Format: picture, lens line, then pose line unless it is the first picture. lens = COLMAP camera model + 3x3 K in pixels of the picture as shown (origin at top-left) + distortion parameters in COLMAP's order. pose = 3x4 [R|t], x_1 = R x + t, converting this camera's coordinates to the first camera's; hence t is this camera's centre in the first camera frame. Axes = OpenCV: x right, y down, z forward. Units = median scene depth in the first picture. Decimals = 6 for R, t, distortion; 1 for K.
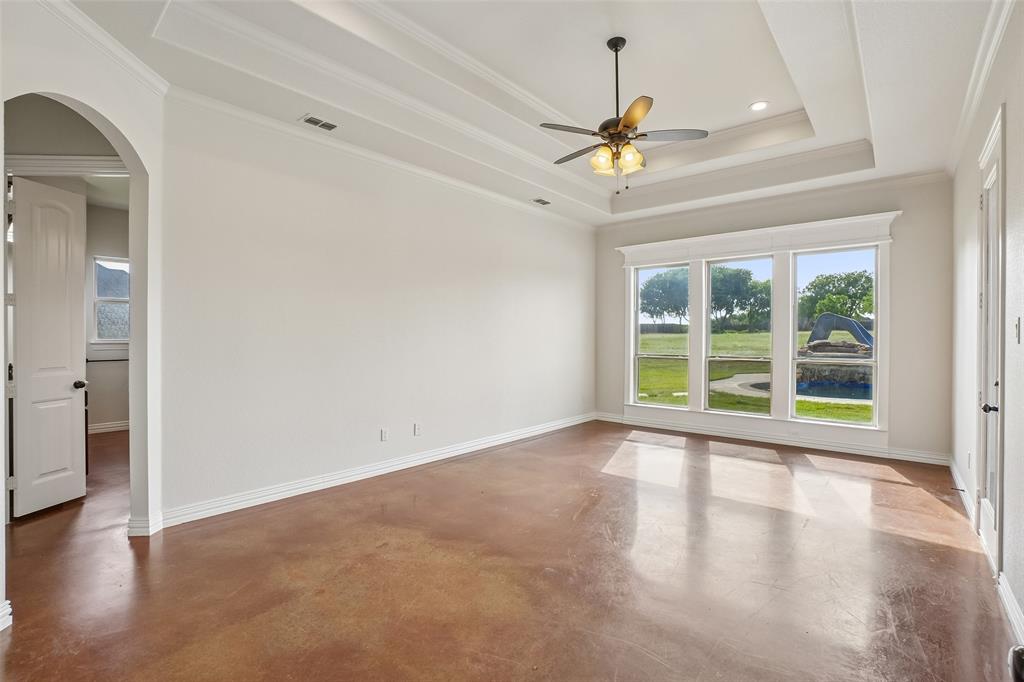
lens RADIAL K [[461.4, 0, 506.3], [0, 461.4, 337.9], [0, 0, 1]] dist [-0.021629, 0.002065]
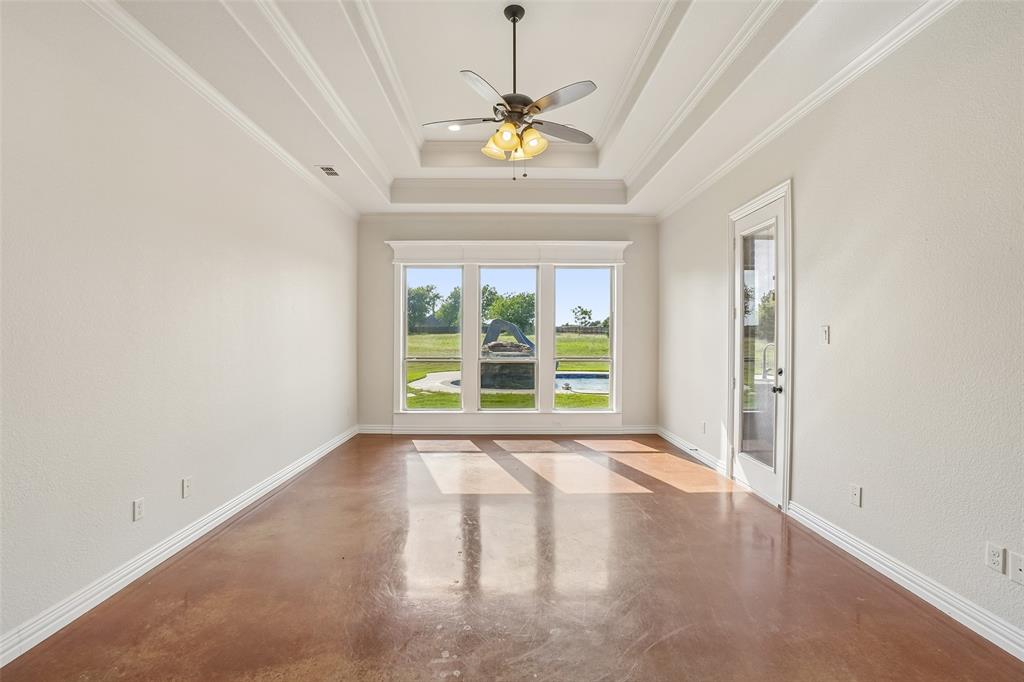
lens RADIAL K [[461.4, 0, 510.1], [0, 461.4, 339.3], [0, 0, 1]] dist [-0.021629, 0.002065]
pose [[0.759254, -0.001451, 0.650792, -0.163957], [0.002408, 0.999997, -0.000579, -0.001016], [-0.650790, 0.002006, 0.759255, 0.153752]]
